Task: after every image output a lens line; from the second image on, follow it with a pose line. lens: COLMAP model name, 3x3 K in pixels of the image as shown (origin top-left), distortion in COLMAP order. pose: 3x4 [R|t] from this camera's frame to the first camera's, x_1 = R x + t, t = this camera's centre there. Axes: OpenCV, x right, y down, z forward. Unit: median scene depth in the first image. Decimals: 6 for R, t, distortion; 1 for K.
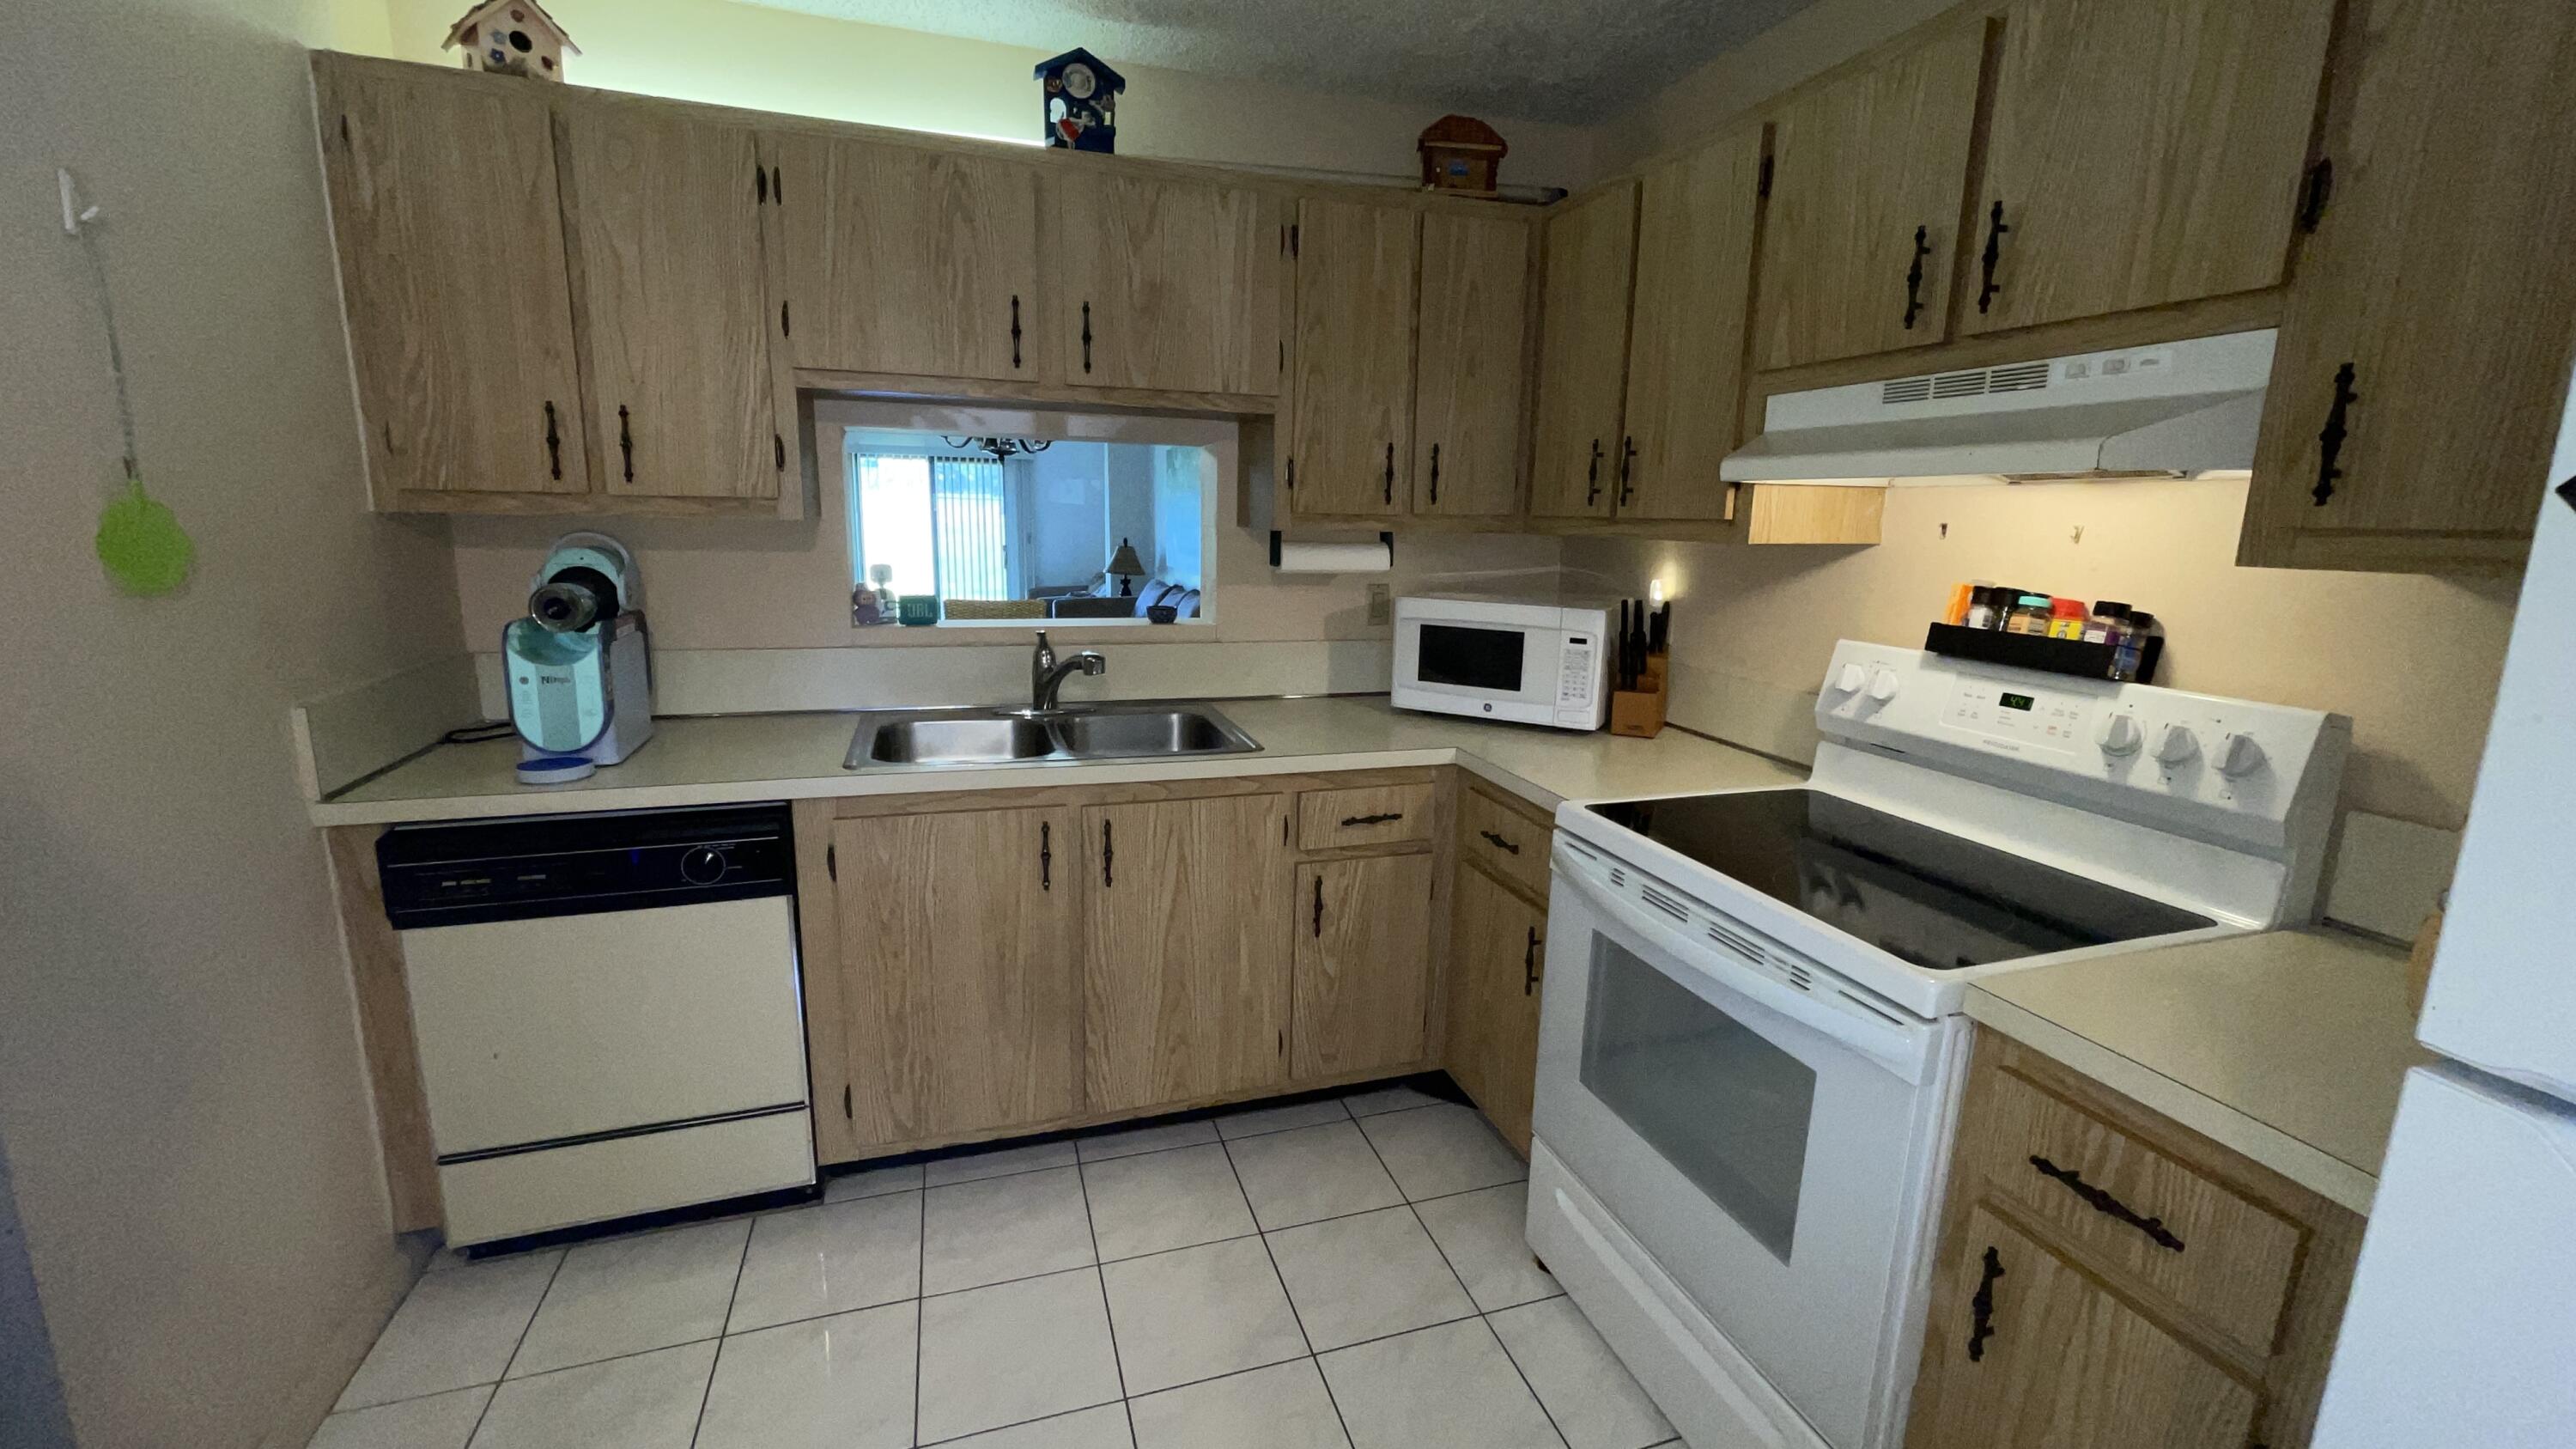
lens RADIAL K [[1044.0, 0, 1290.3], [0, 1044.0, 712.0], [0, 0, 1]] dist [-0.000846, 0.000119]
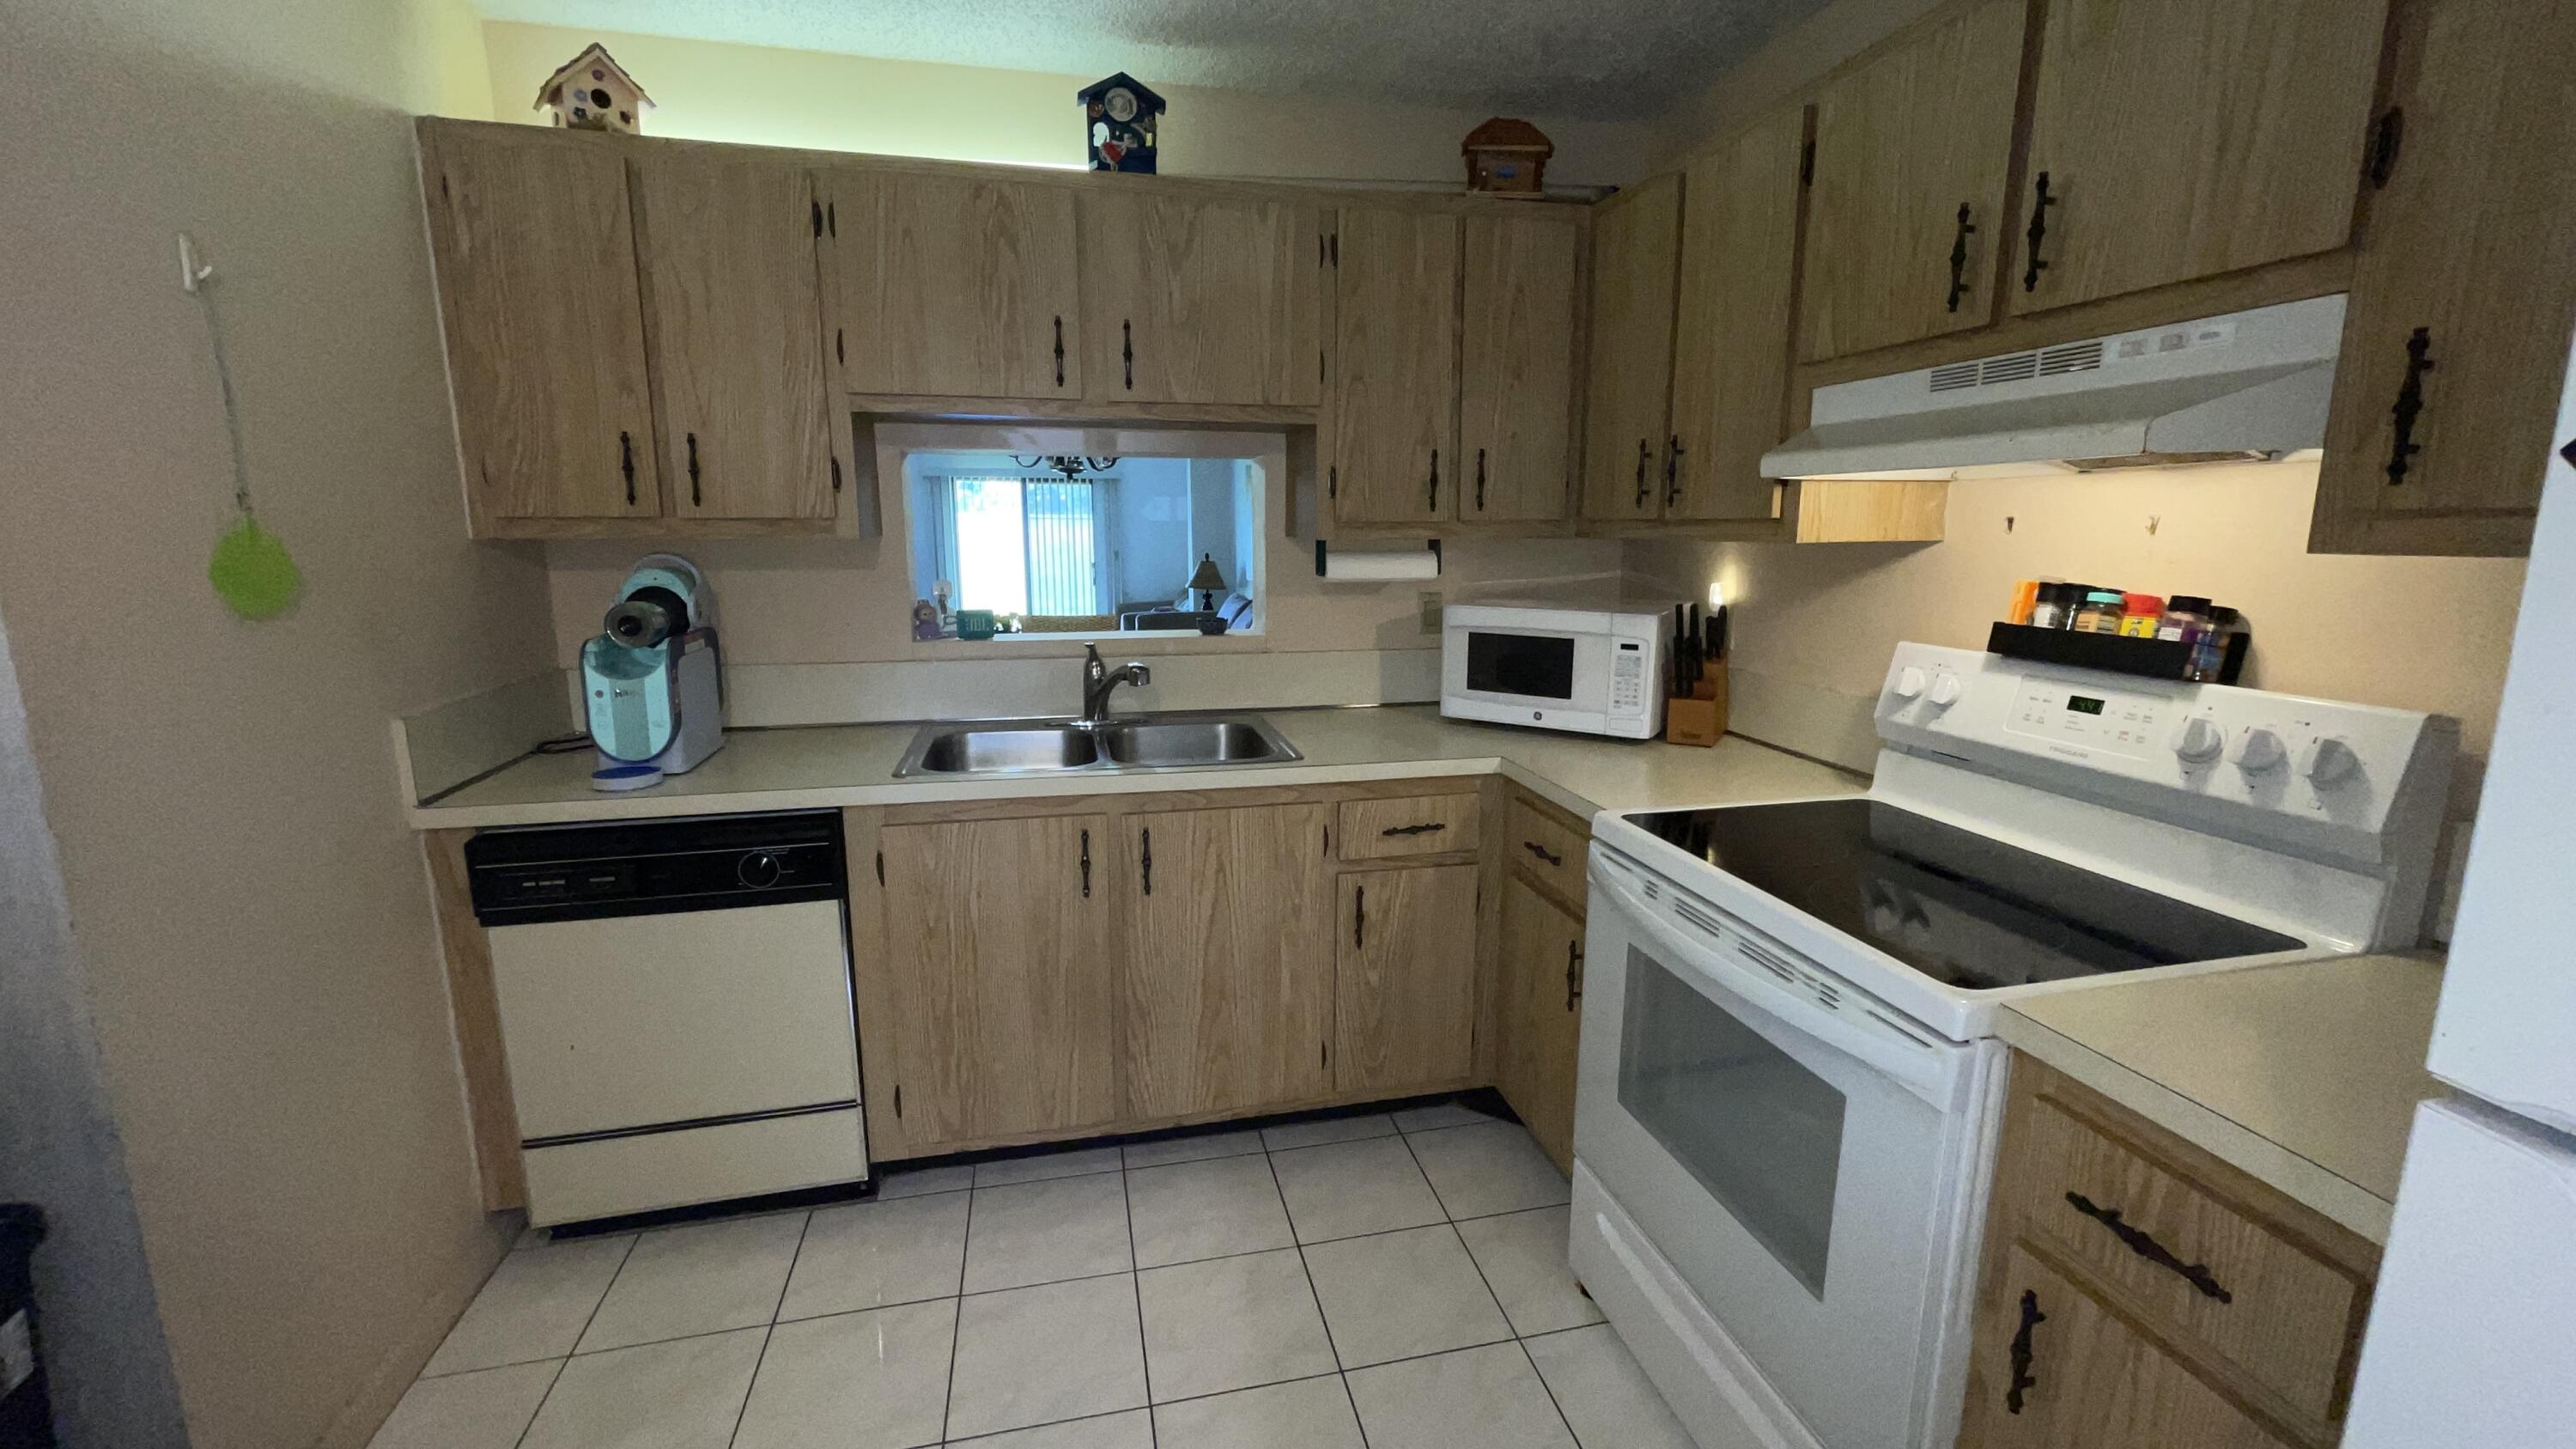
lens RADIAL K [[1044.0, 0, 1290.3], [0, 1044.0, 712.0], [0, 0, 1]] dist [-0.000846, 0.000119]
pose [[0.995821, -0.005155, -0.091183, 0.060803], [0.003993, 0.999909, -0.012920, 0.004589], [0.091242, 0.012502, 0.995750, 0.005024]]
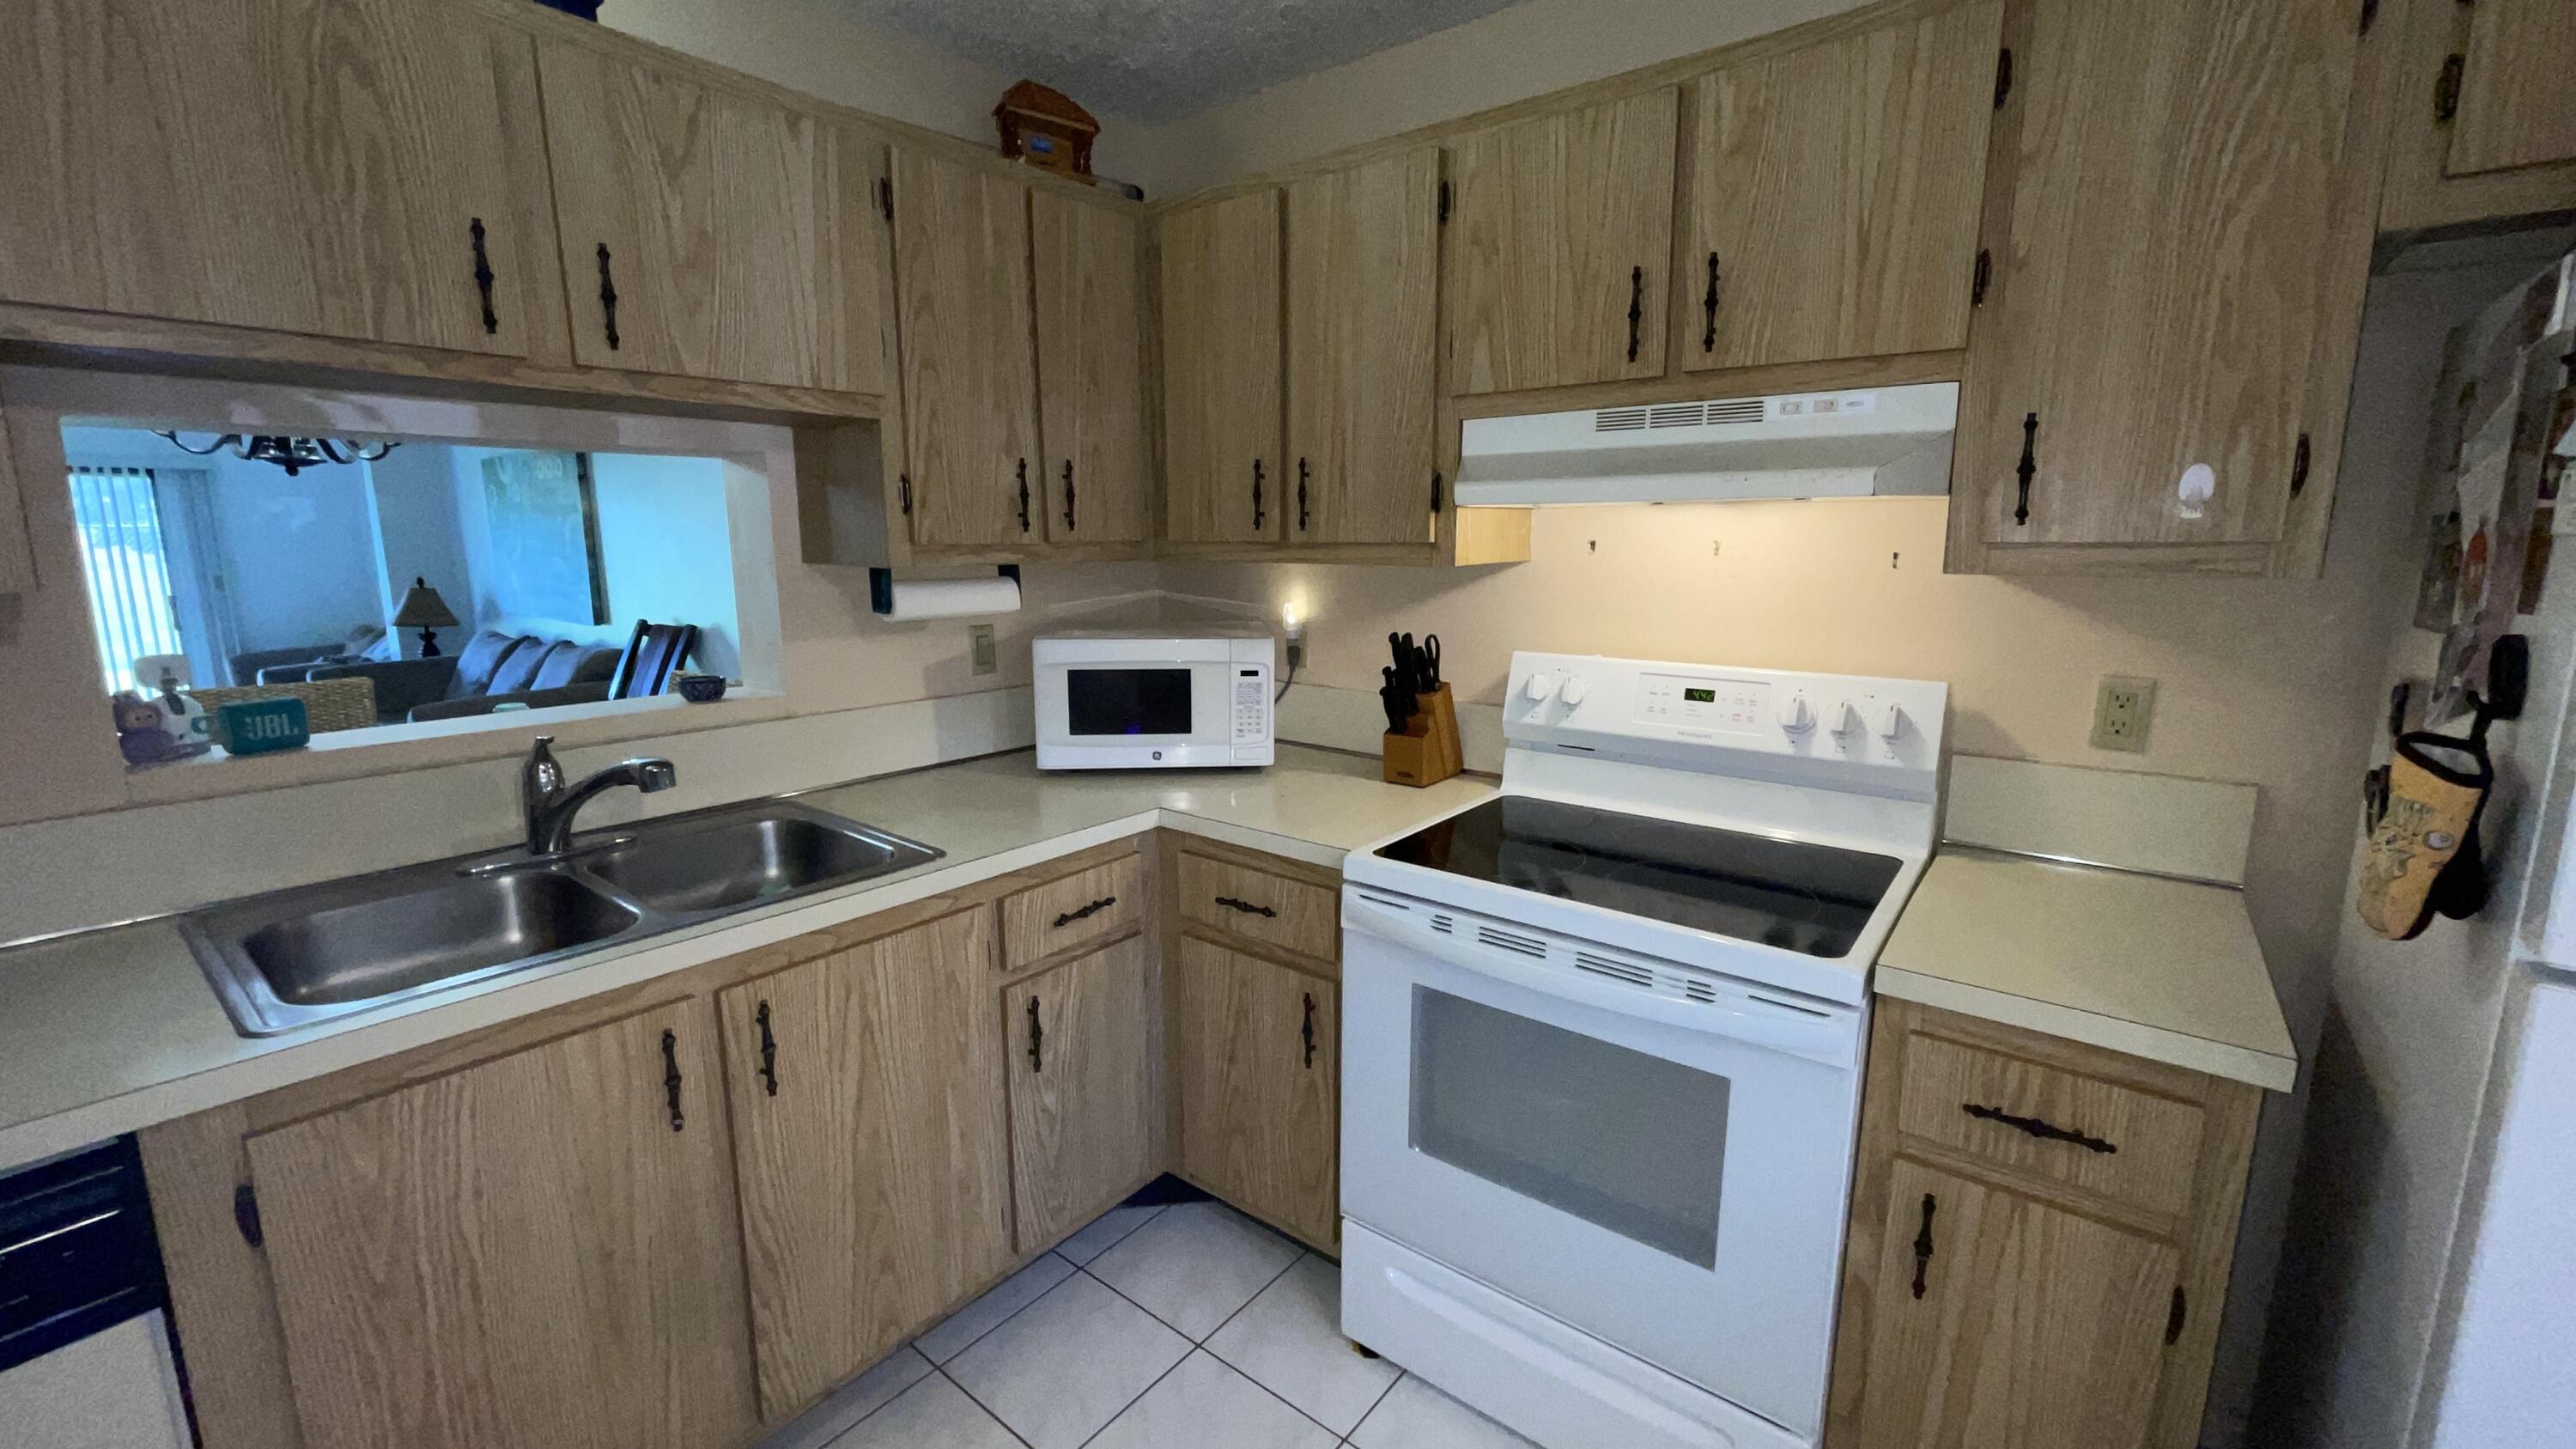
lens RADIAL K [[1039.3, 0, 1288.3], [0, 1039.3, 715.0], [0, 0, 1]] dist [-0.008400, -0.000514]
pose [[0.830354, -0.117539, 0.544699, -0.252333], [0.123396, 0.992018, 0.025955, -0.061754], [-0.543402, 0.045662, 0.838230, 0.246526]]
